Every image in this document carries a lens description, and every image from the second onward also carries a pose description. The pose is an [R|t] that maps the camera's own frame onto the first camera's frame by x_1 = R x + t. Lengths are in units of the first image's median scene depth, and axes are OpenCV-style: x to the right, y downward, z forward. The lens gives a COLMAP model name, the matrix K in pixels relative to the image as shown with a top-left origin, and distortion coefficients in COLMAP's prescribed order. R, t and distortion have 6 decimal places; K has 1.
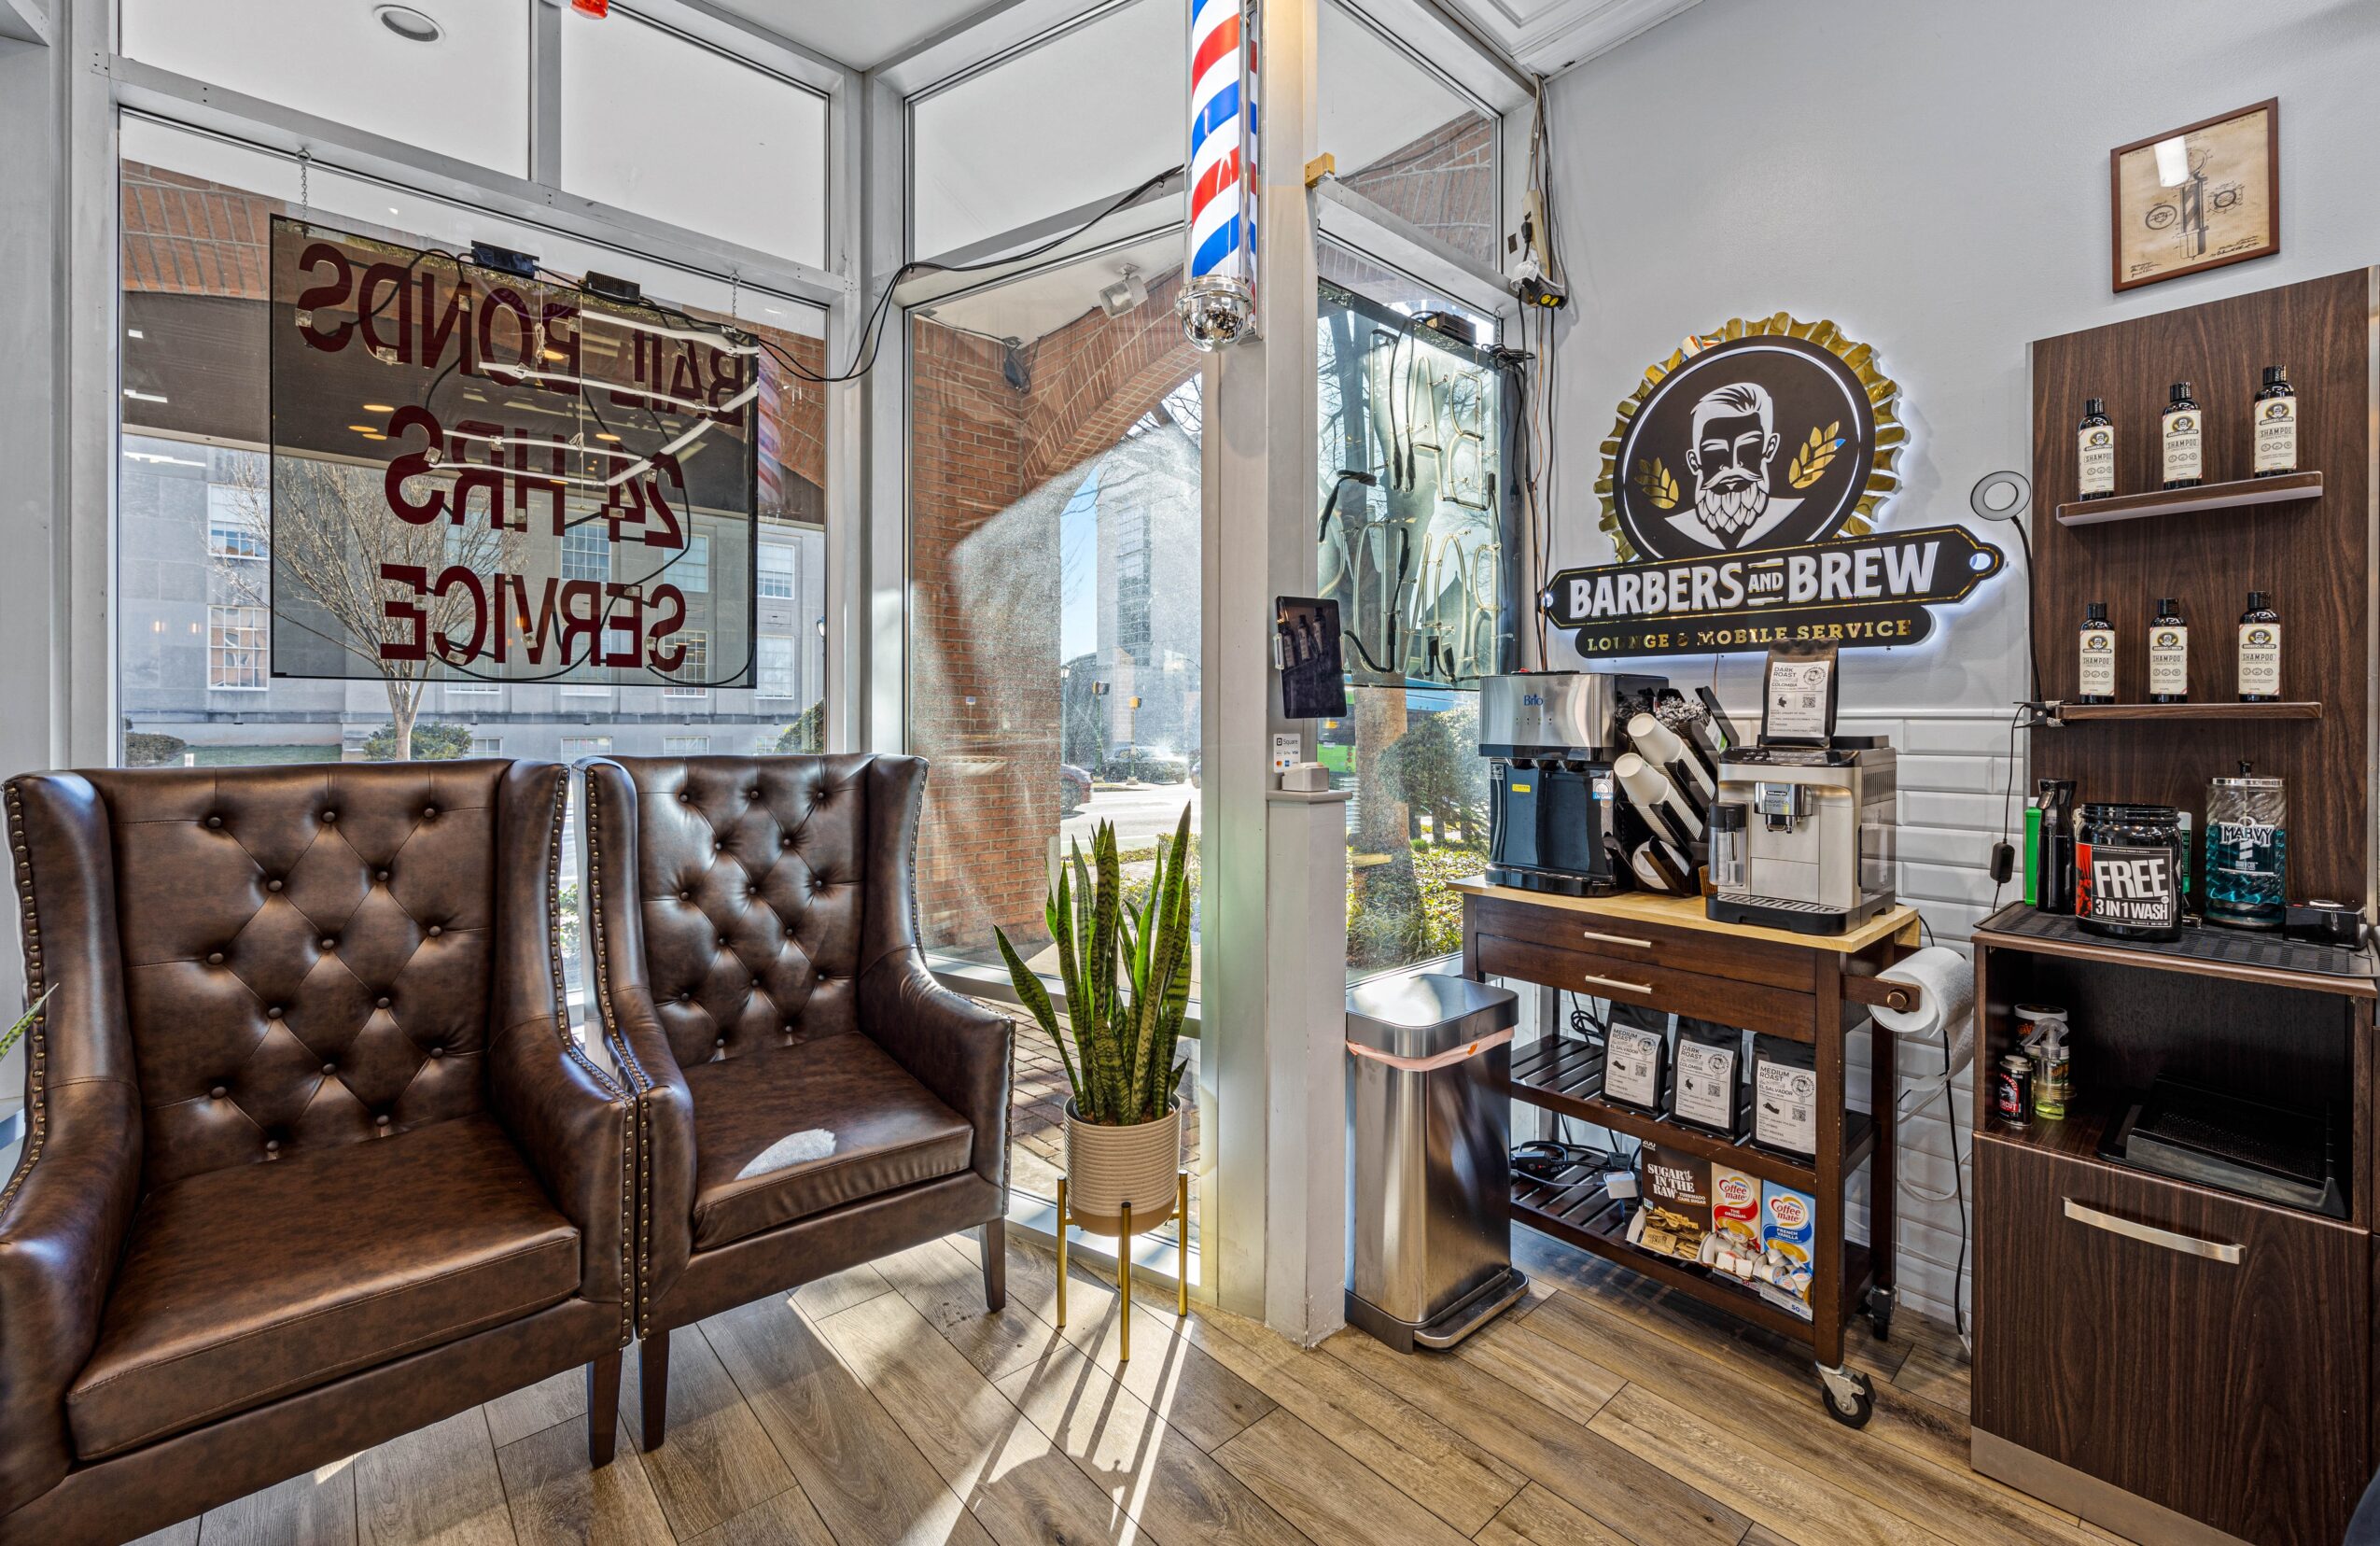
lens RADIAL K [[986.6, 0, 1220.6], [0, 986.6, 727.5], [0, 0, 1]] dist [-0.000889, -0.000138]
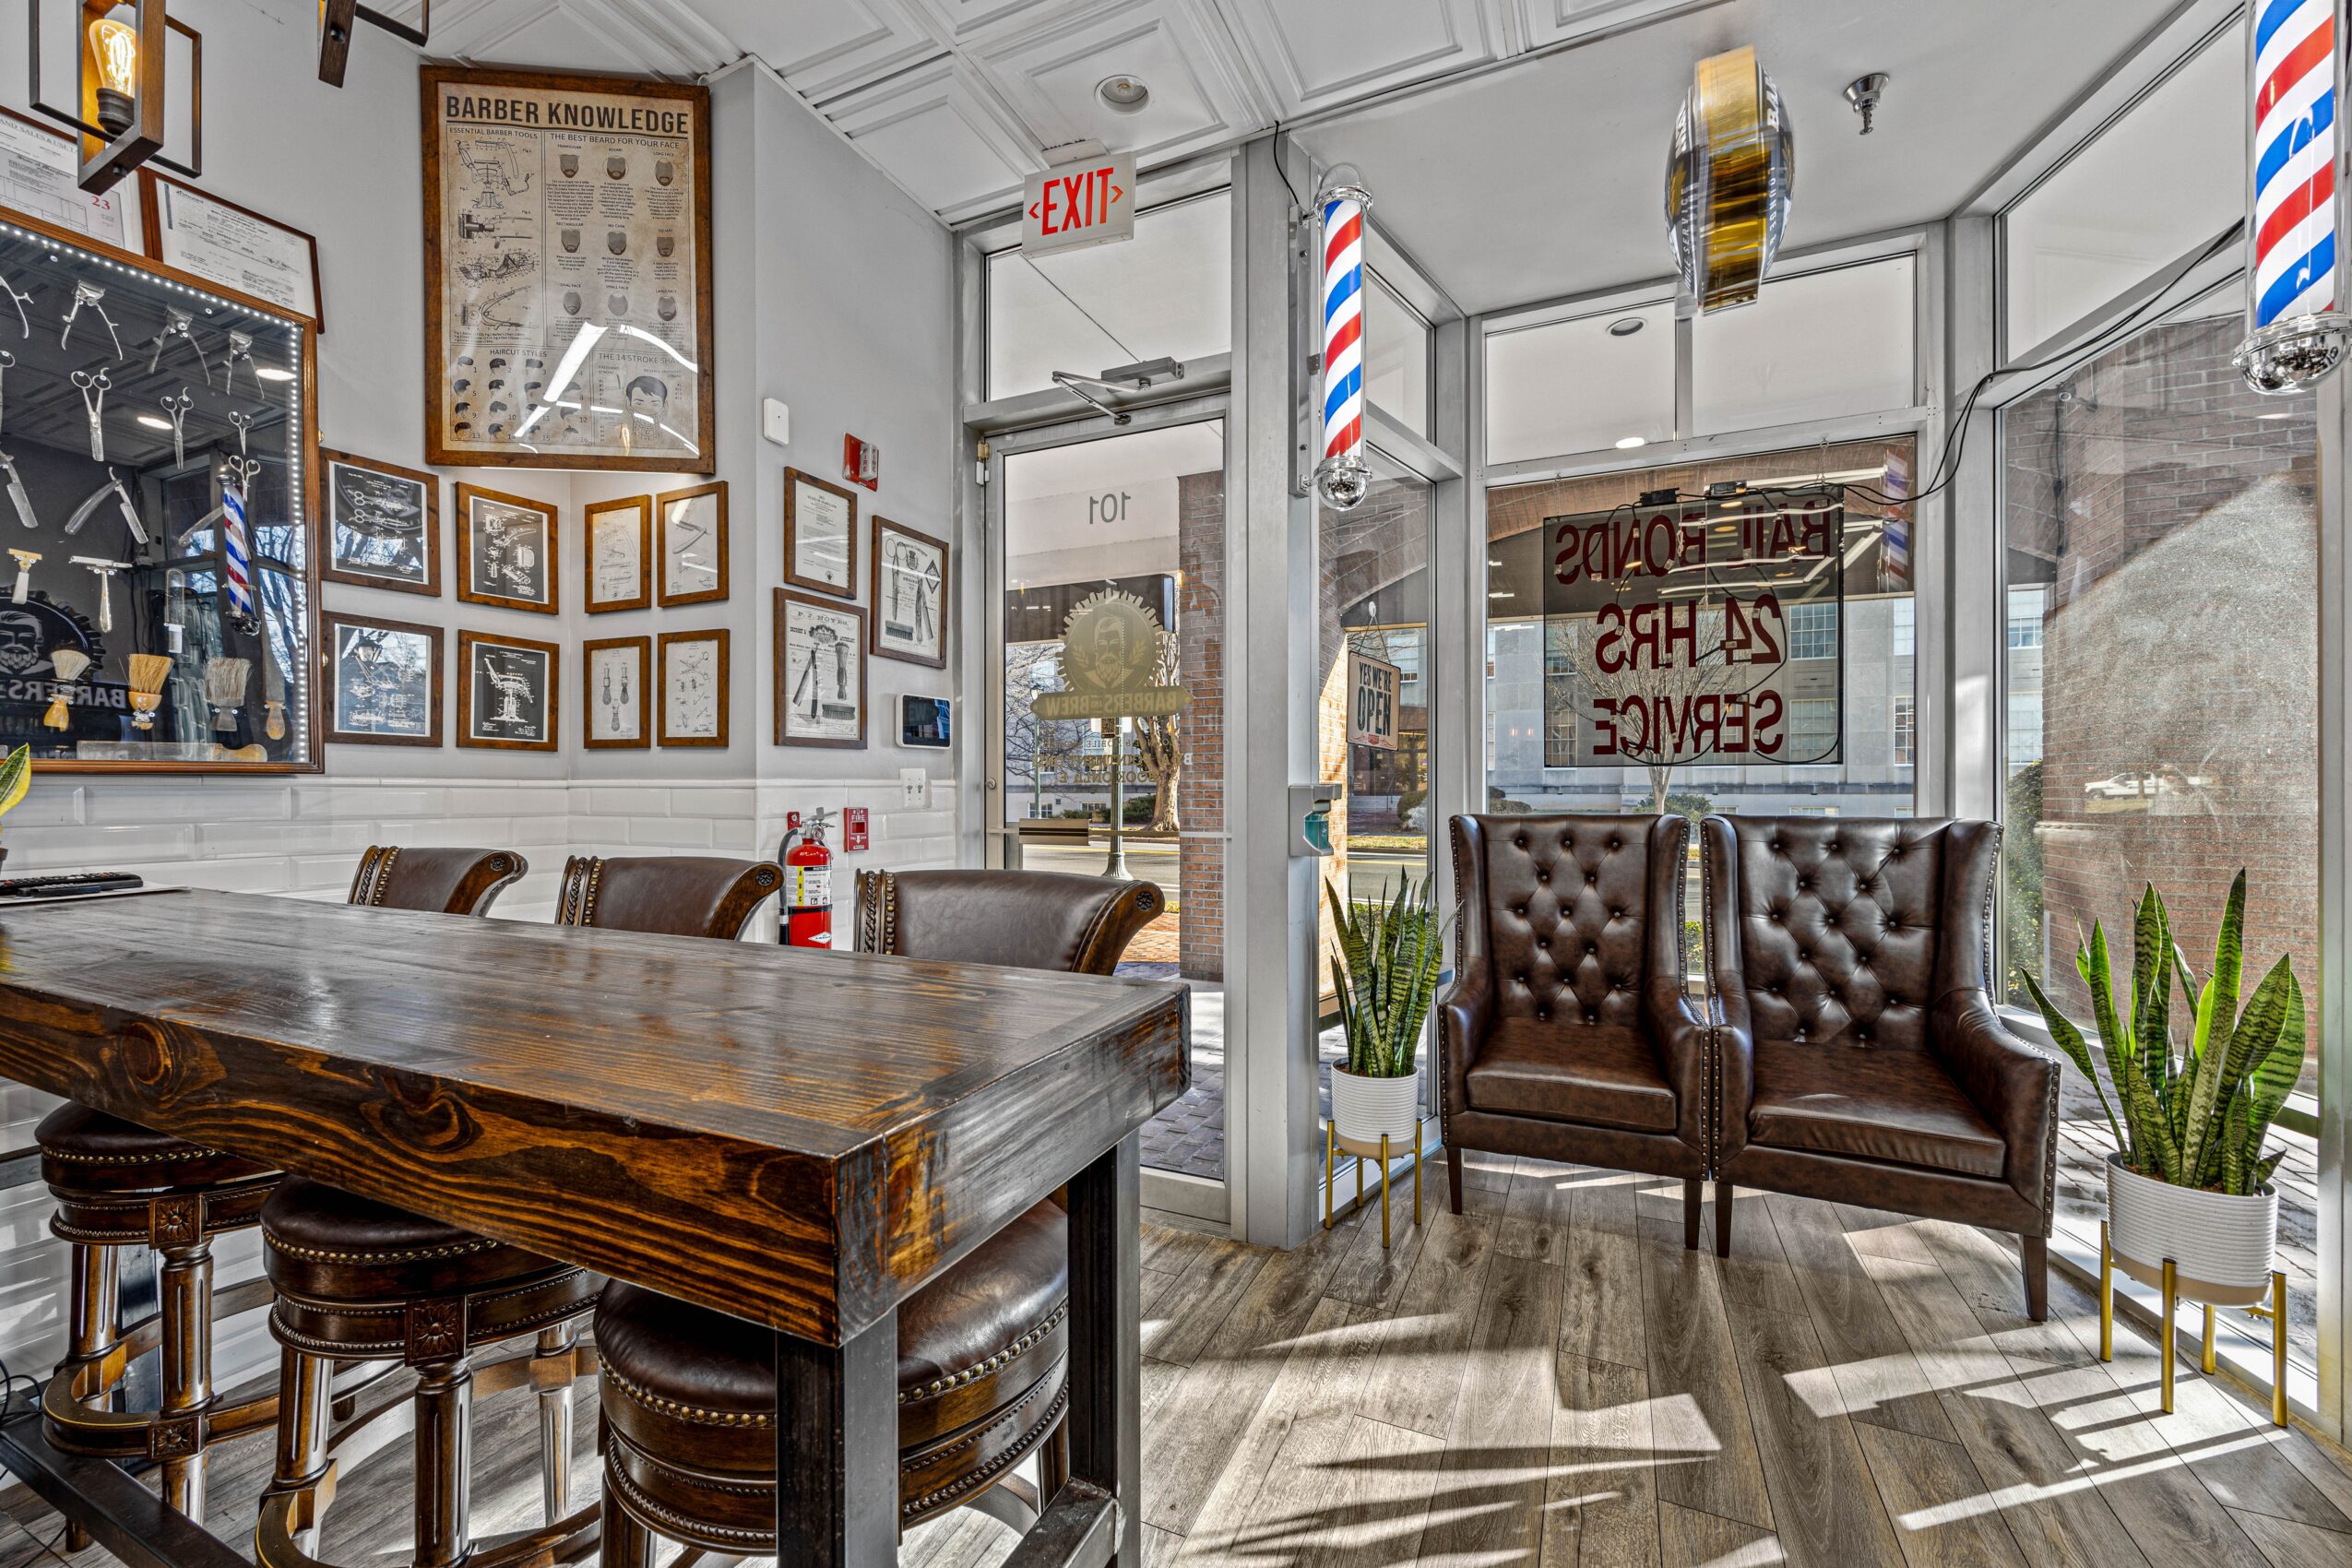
lens RADIAL K [[946.7, 0, 1173.9], [0, 946.7, 791.9], [0, 0, 1]] dist [-0.001591, -0.000069]
pose [[0.387736, -0.003364, -0.921764, 0.369441], [-0.002198, 0.999987, -0.004574, 0.004055], [0.921768, 0.003800, 0.387723, -0.300966]]
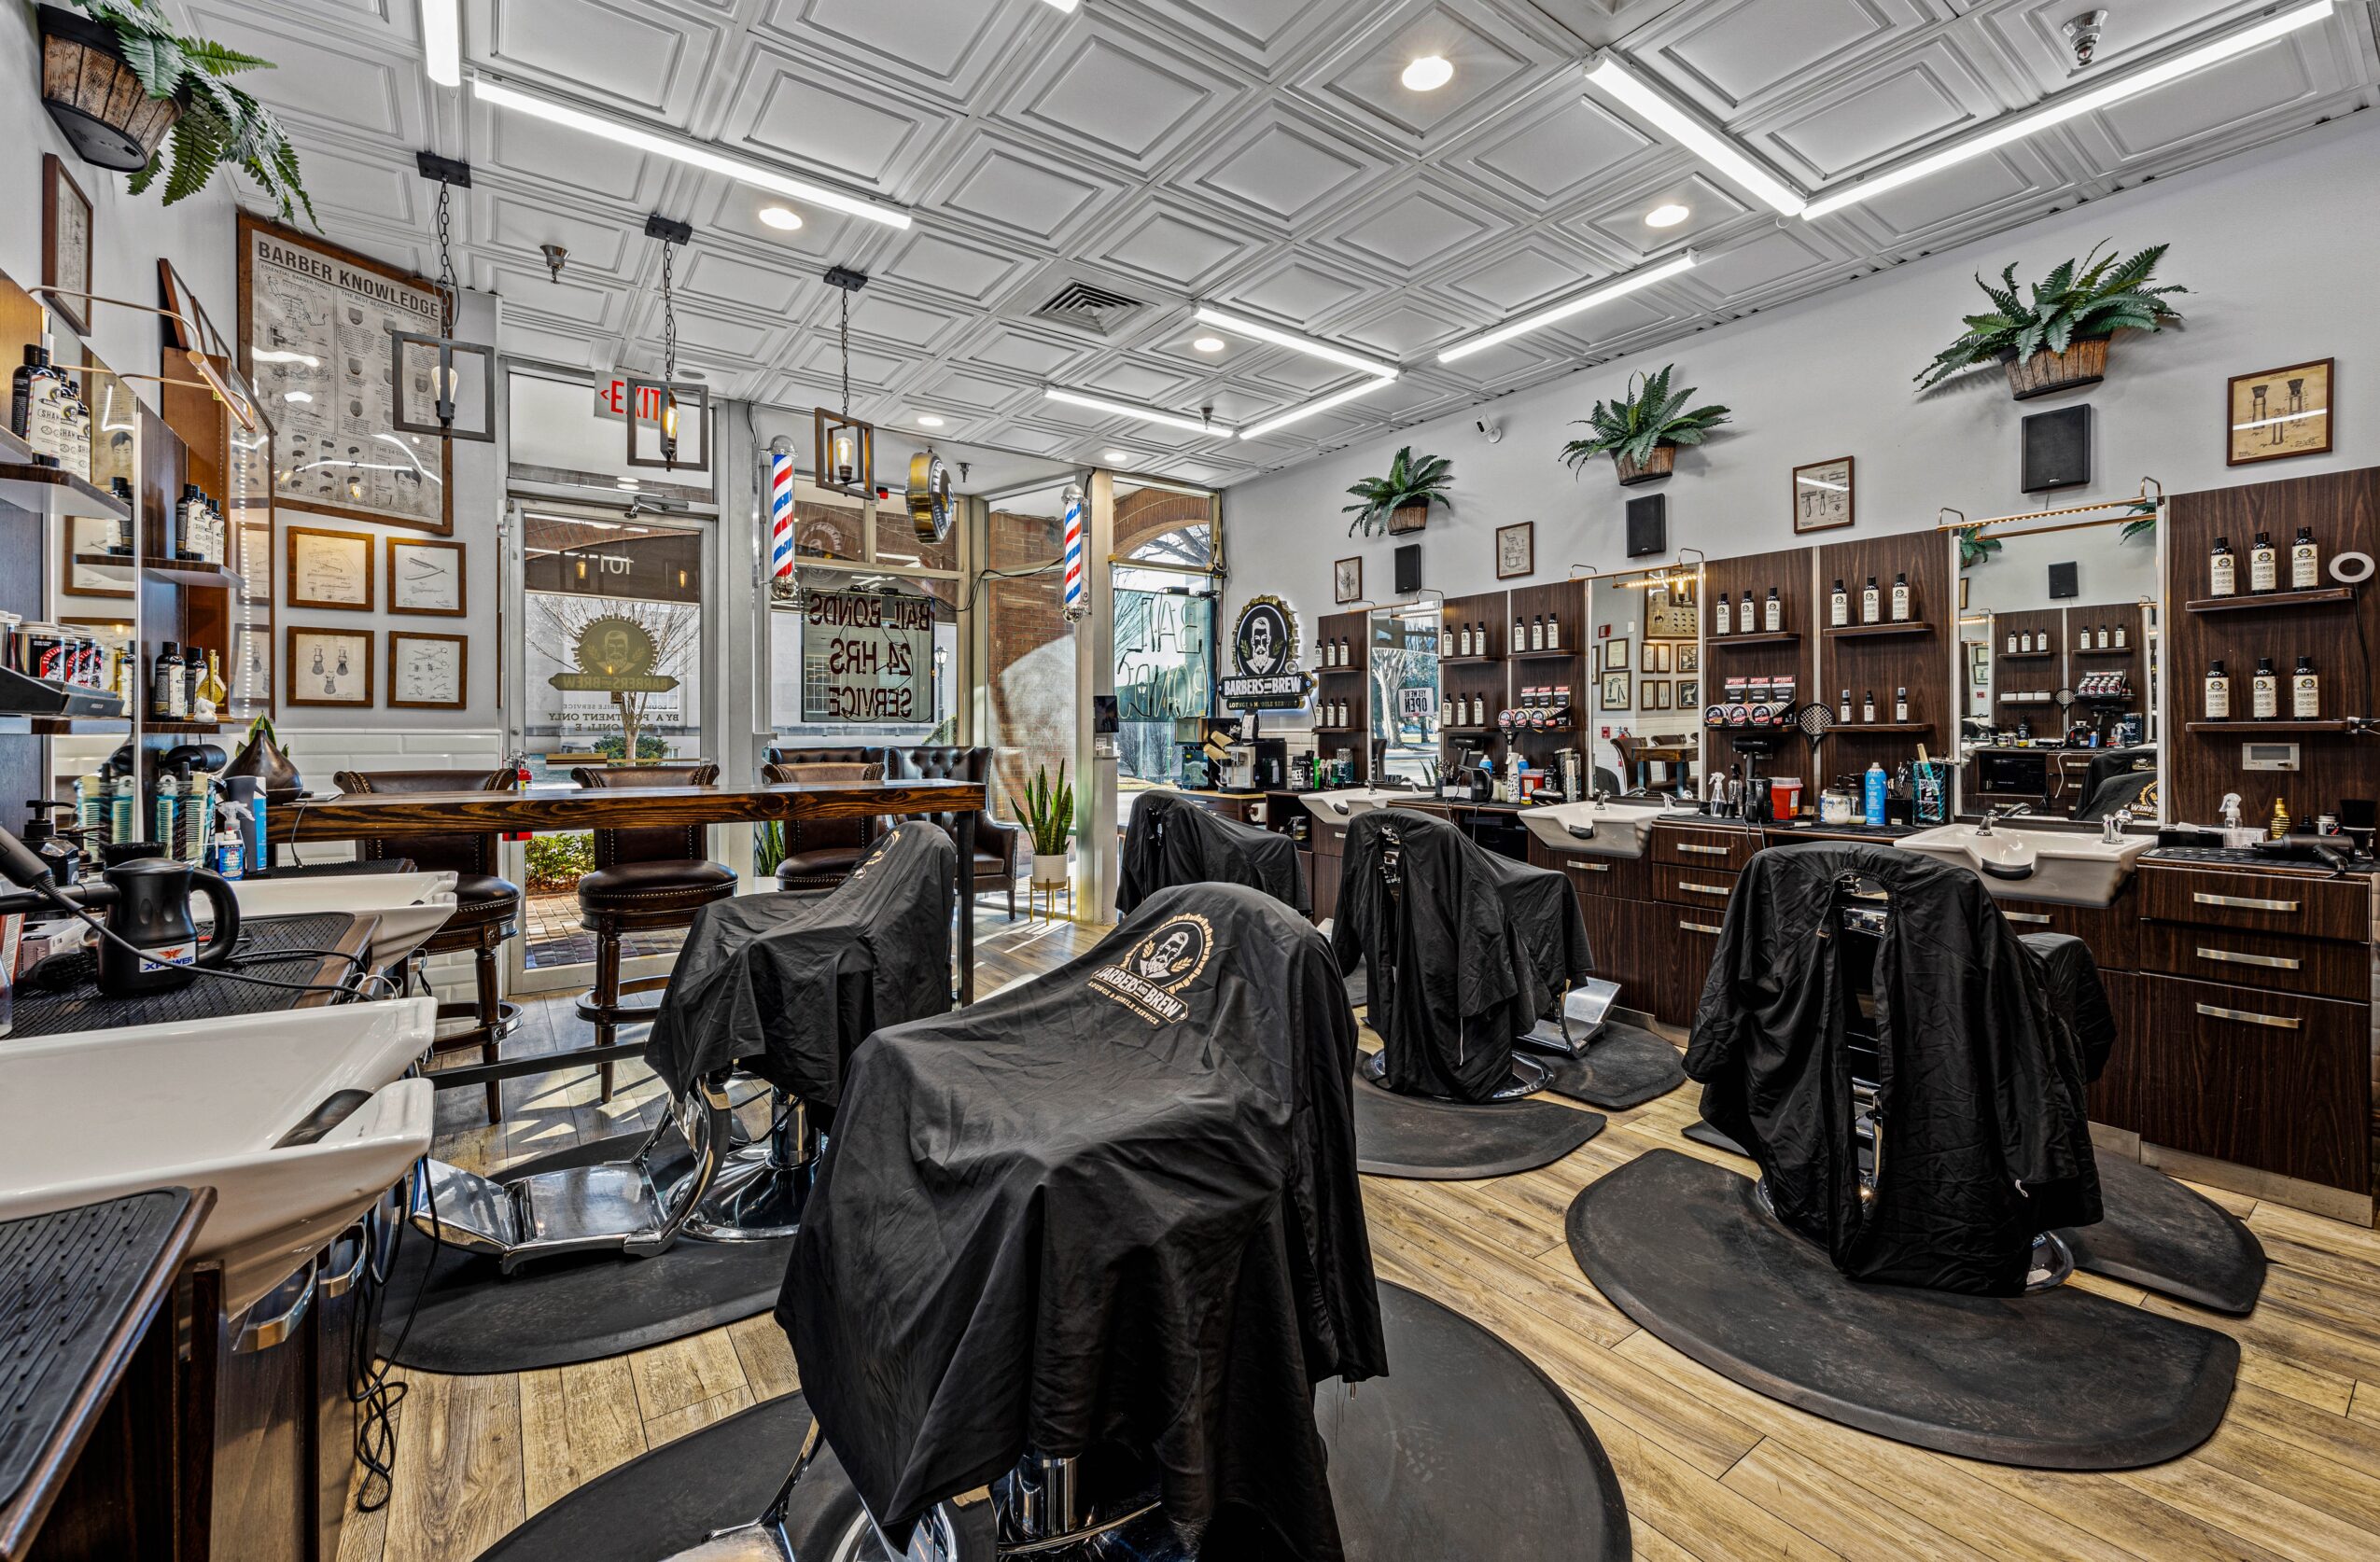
lens RADIAL K [[977.1, 0, 1221.1], [0, 977.1, 736.2], [0, 0, 1]] dist [-0.002115, -0.000372]
pose [[0.995580, -0.004274, -0.093817, 0.726660], [0.004140, 0.999990, -0.001620, 0.007723], [0.093823, 0.001225, 0.995588, -2.037468]]
